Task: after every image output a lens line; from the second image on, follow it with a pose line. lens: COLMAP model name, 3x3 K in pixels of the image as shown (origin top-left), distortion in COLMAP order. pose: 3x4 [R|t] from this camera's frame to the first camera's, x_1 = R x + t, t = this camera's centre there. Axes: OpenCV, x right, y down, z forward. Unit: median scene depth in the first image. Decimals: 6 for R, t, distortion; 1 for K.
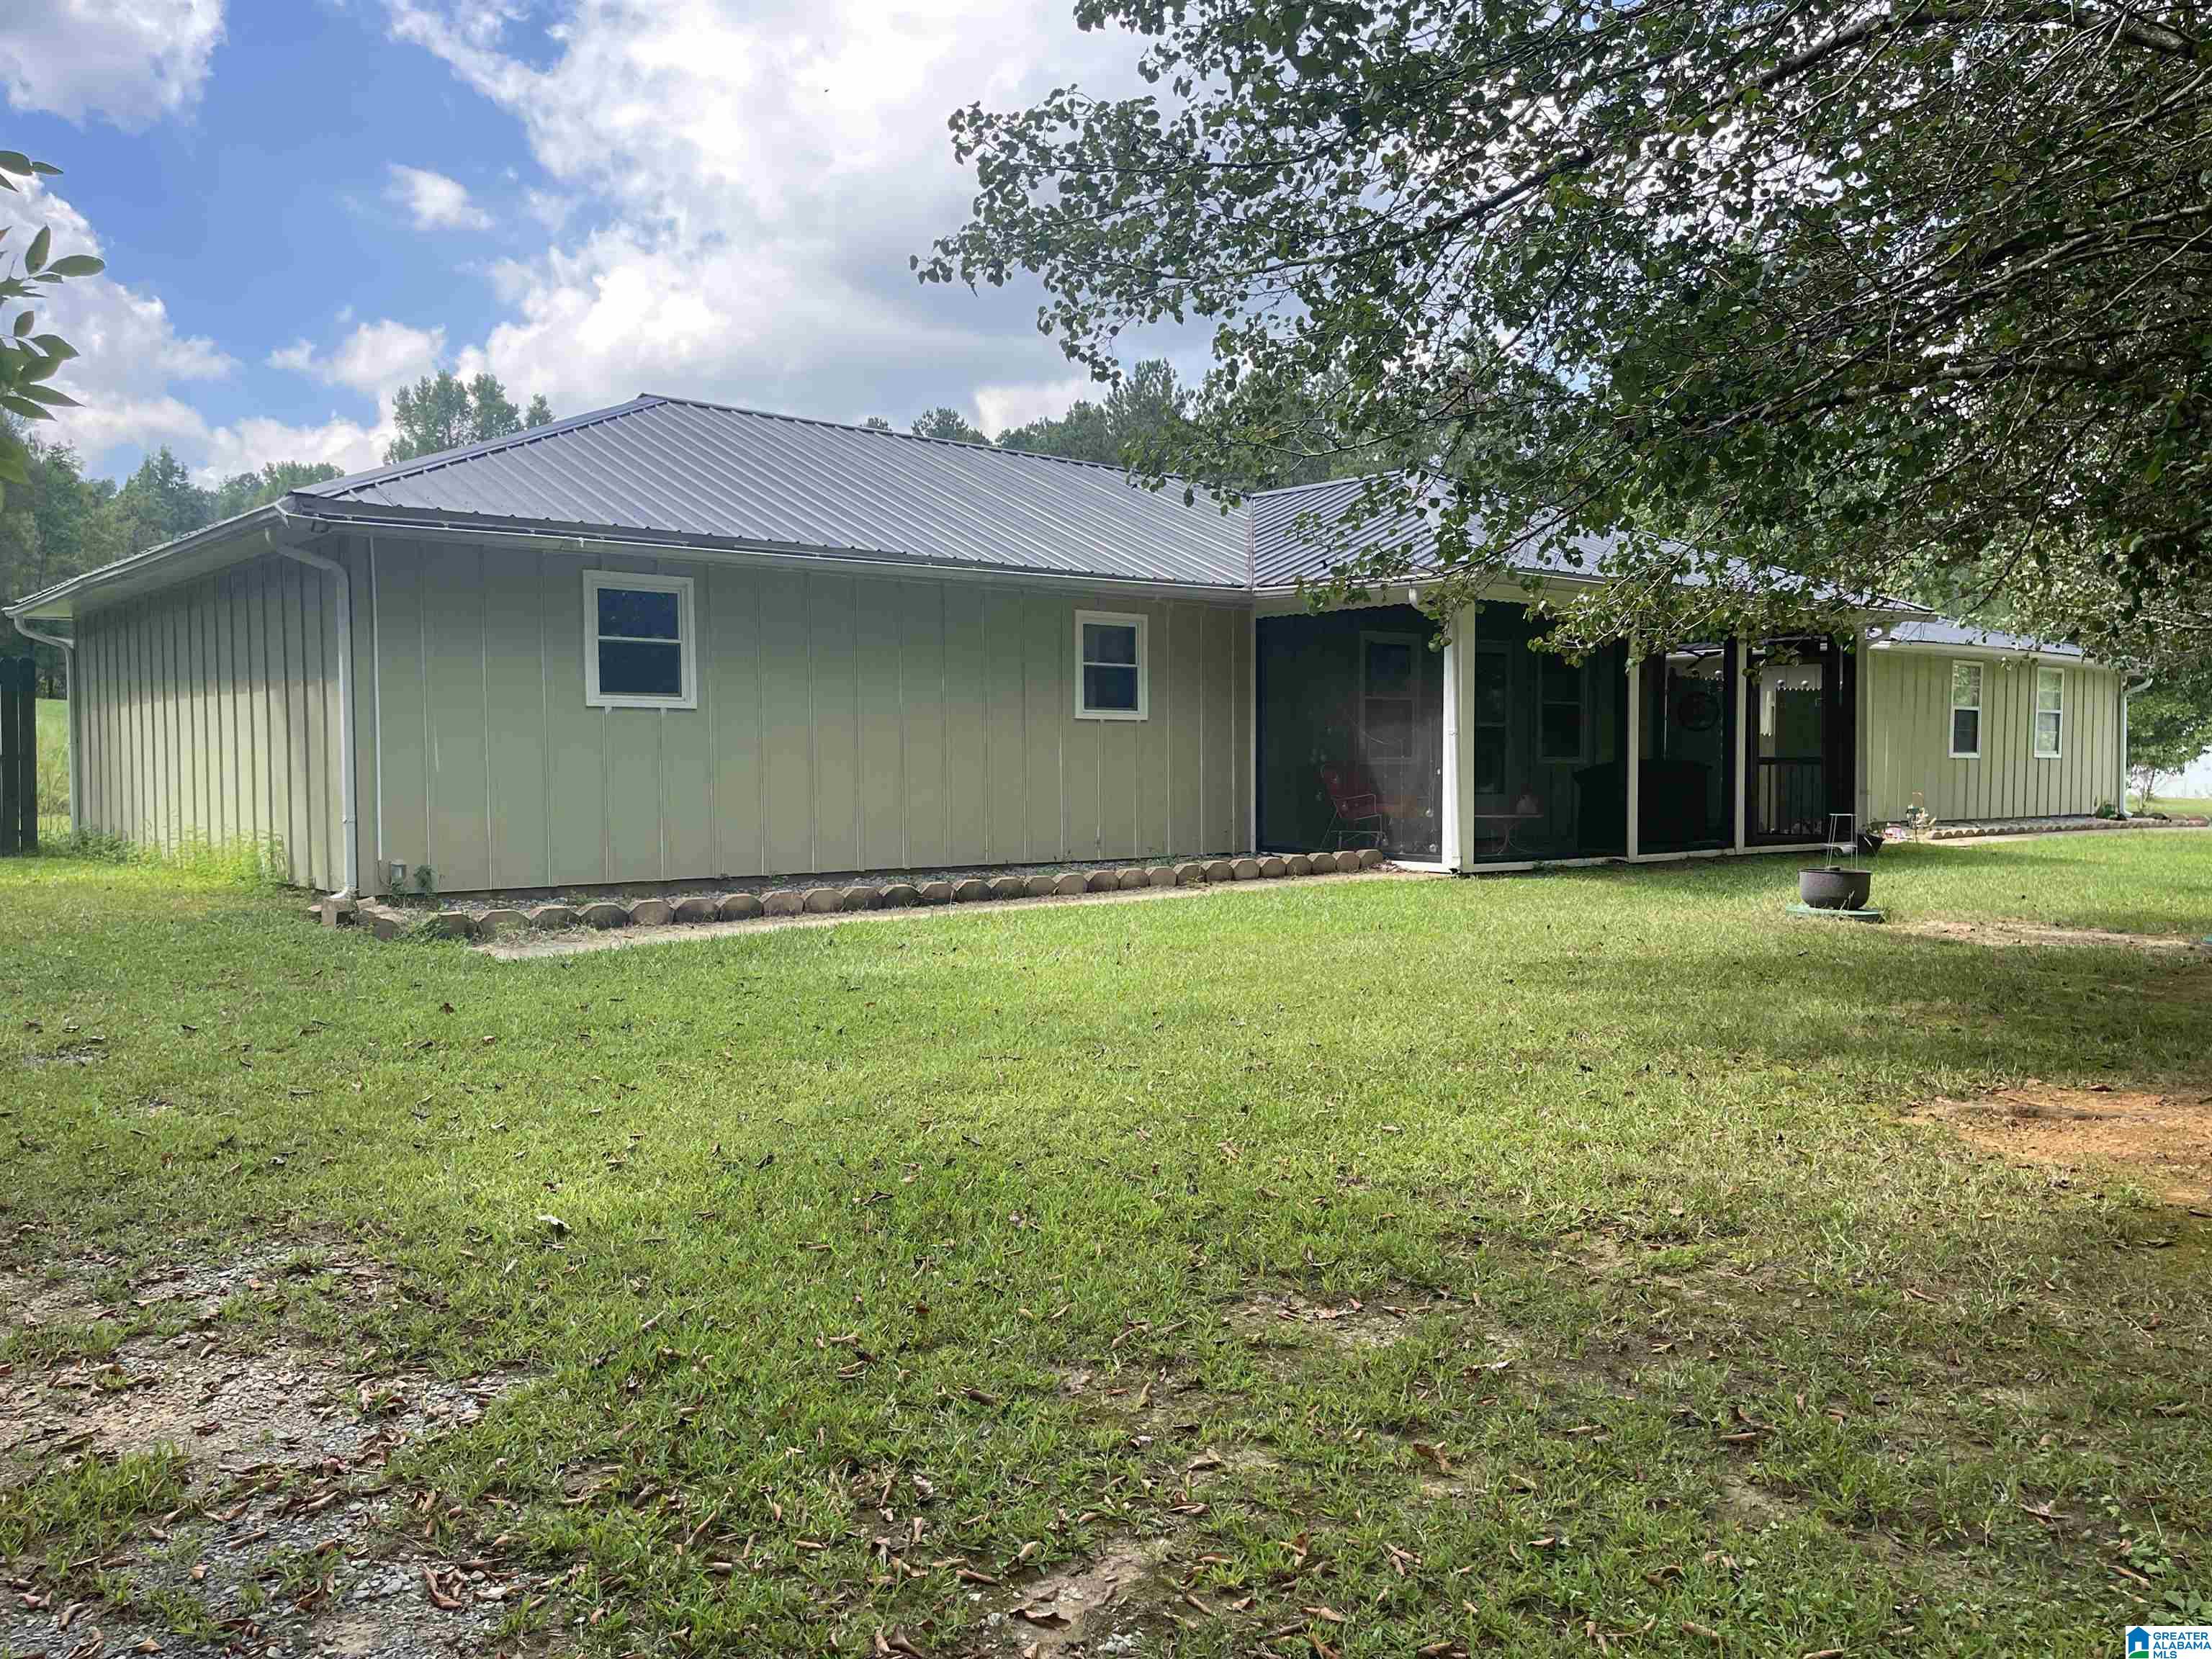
lens RADIAL K [[1761.8, 0, 1106.0], [0, 1761.8, 829.5], [0, 0, 1]] dist [0.132647, -0.160371]
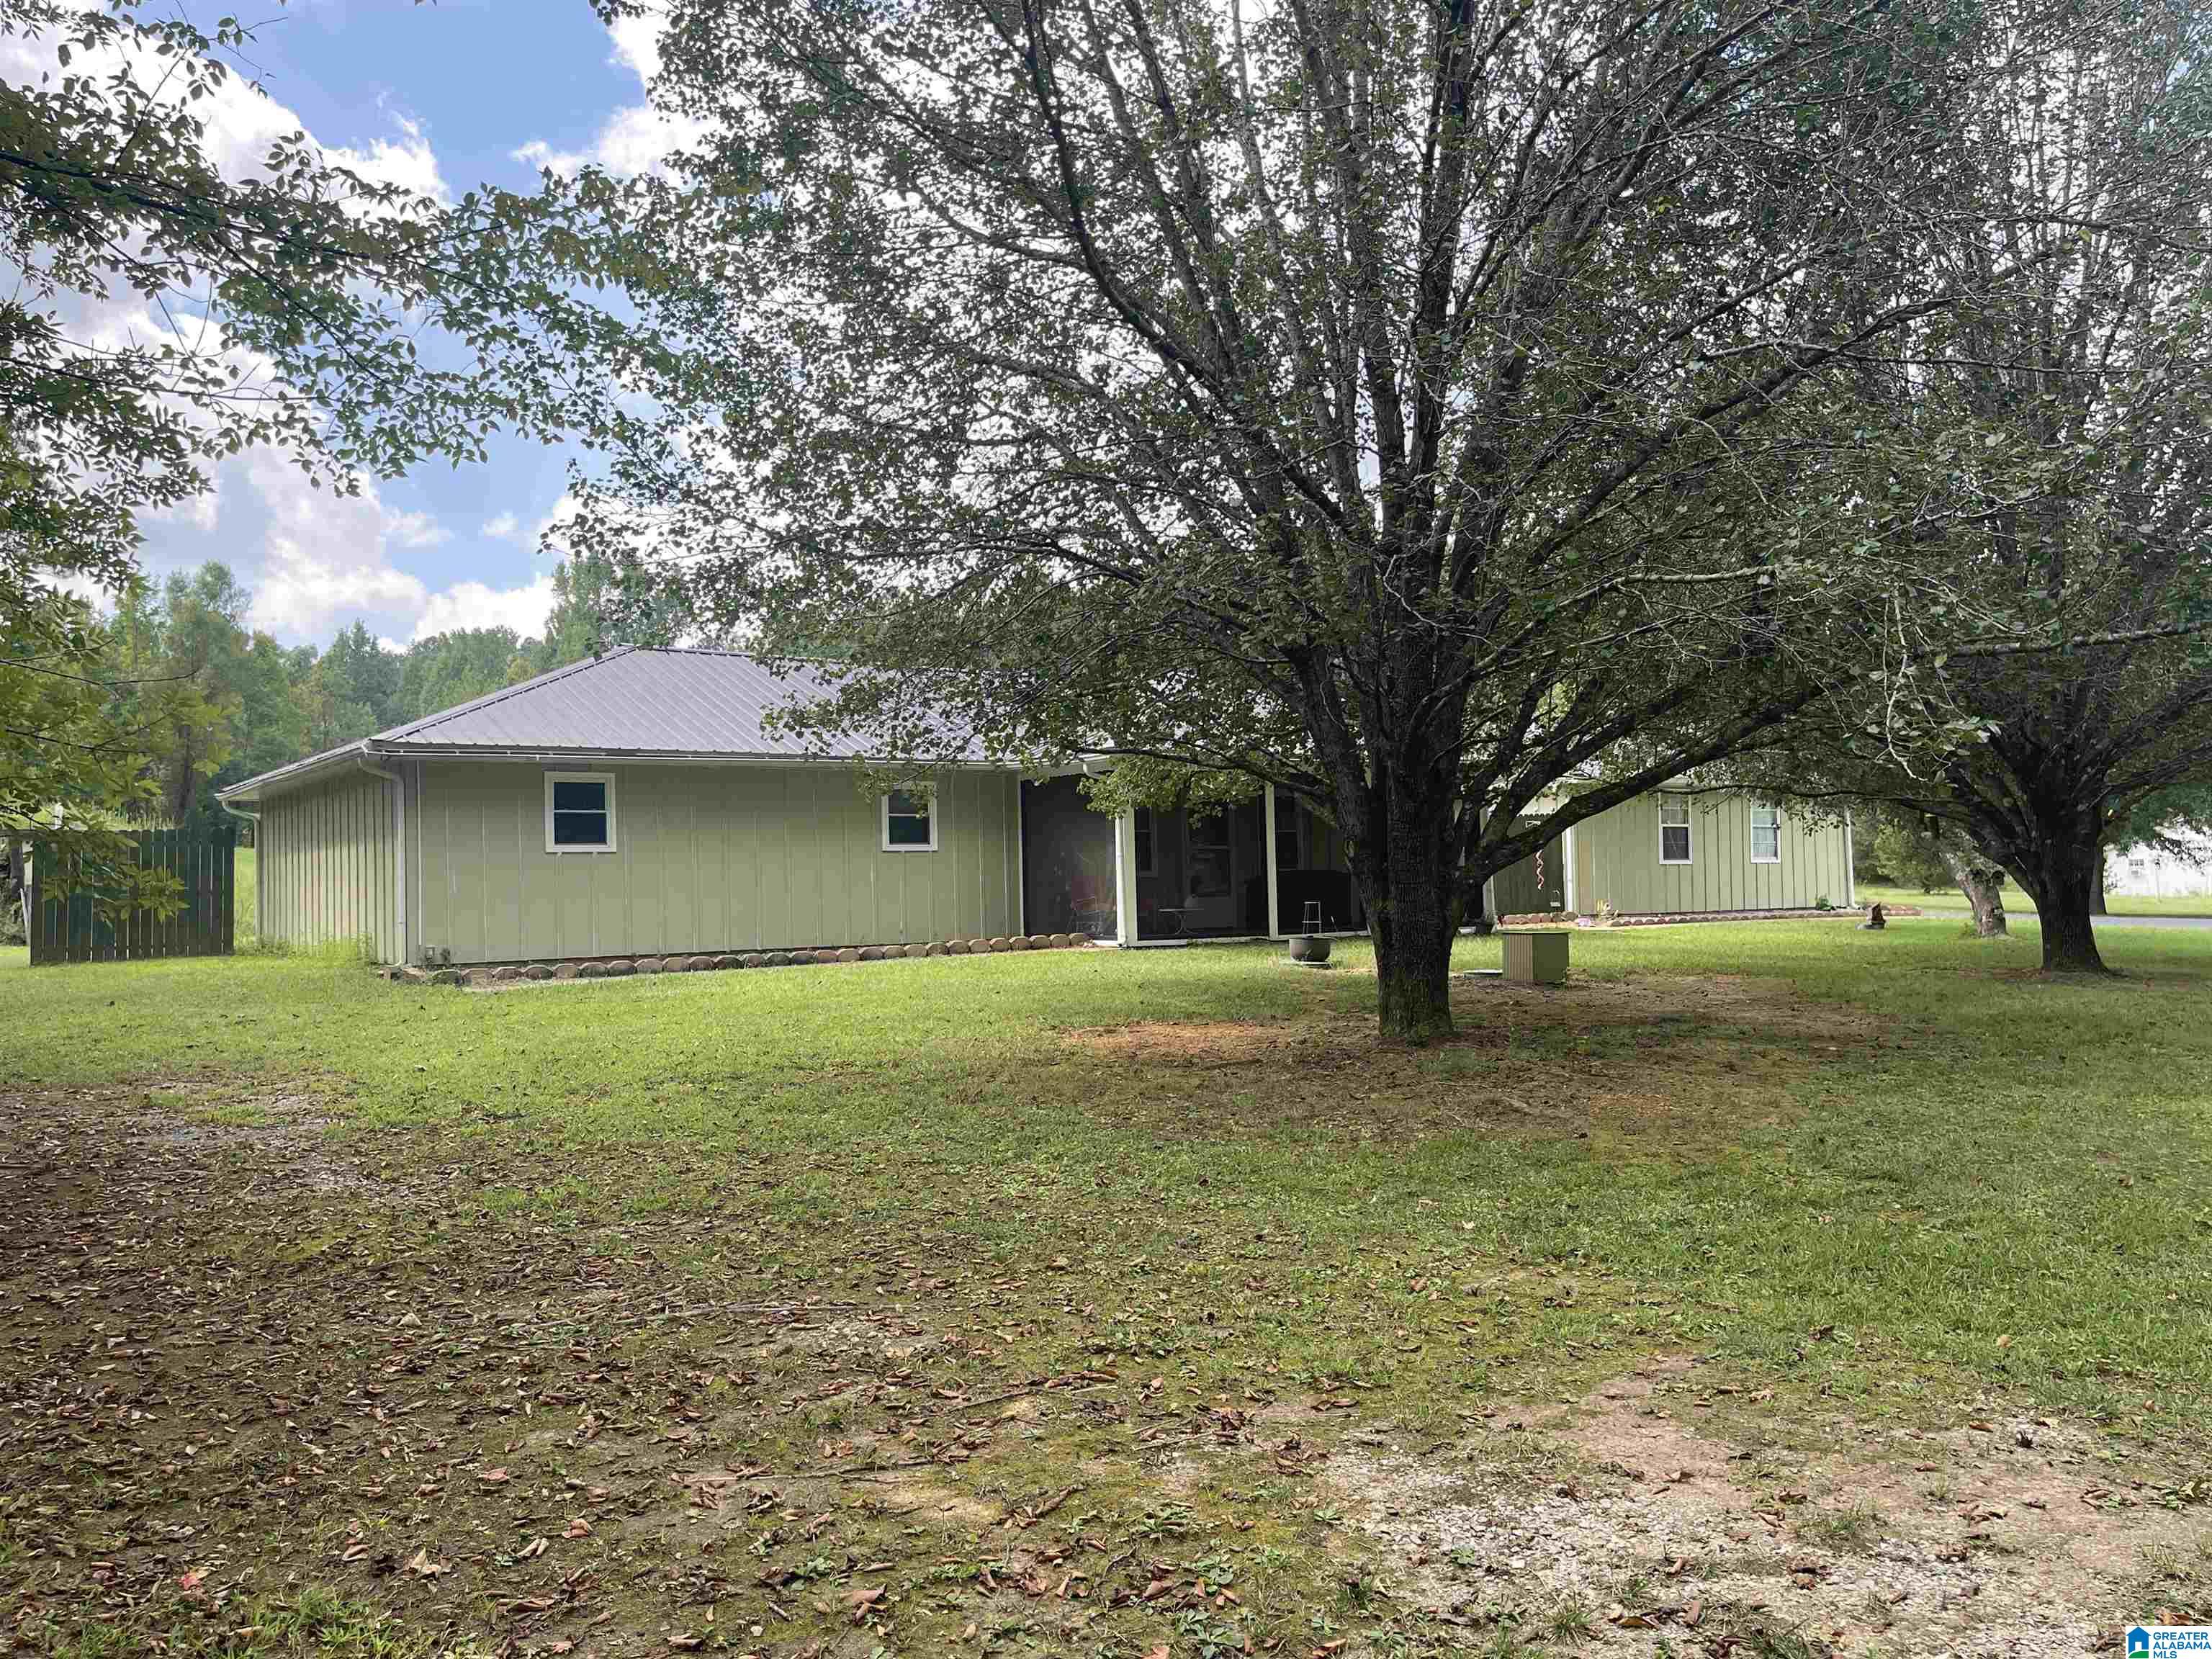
lens RADIAL K [[1761.8, 0, 1106.0], [0, 1761.8, 829.5], [0, 0, 1]] dist [0.132647, -0.160371]
pose [[0.995980, -0.023012, -0.086569, 0.357769], [0.017064, 0.997482, -0.068837, 0.031889], [0.087935, 0.067083, 0.993865, -0.586920]]
